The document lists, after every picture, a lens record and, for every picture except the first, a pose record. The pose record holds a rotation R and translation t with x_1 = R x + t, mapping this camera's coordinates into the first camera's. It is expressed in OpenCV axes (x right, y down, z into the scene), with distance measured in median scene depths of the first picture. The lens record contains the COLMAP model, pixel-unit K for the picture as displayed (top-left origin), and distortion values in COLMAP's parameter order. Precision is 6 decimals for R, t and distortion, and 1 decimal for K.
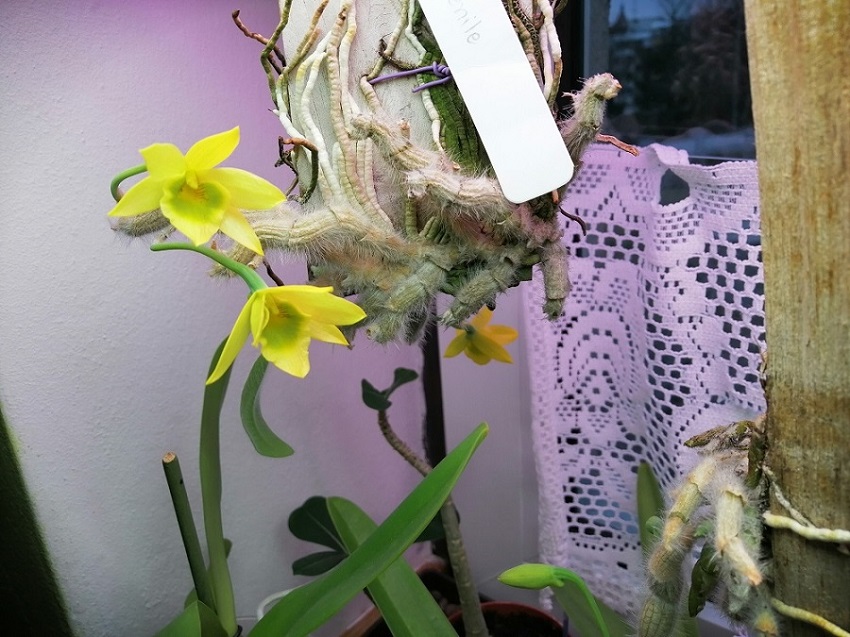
lens RADIAL K [[680.4, 0, 425.0], [0, 680.4, 318.5], [0, 0, 1]] dist [-0.044877, 0.044032]
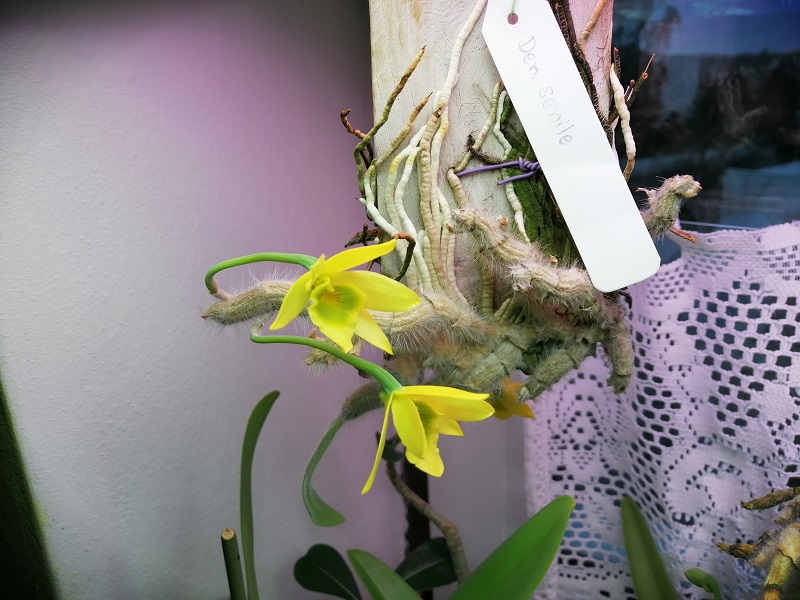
lens RADIAL K [[640.3, 0, 400.0], [0, 640.3, 300.0], [0, 0, 1]] dist [-0.044877, 0.044032]
pose [[0.994576, -0.011796, 0.103342, -0.273932], [0.017398, 0.998417, -0.053481, -0.103654], [-0.102548, 0.054989, 0.993207, 0.035831]]
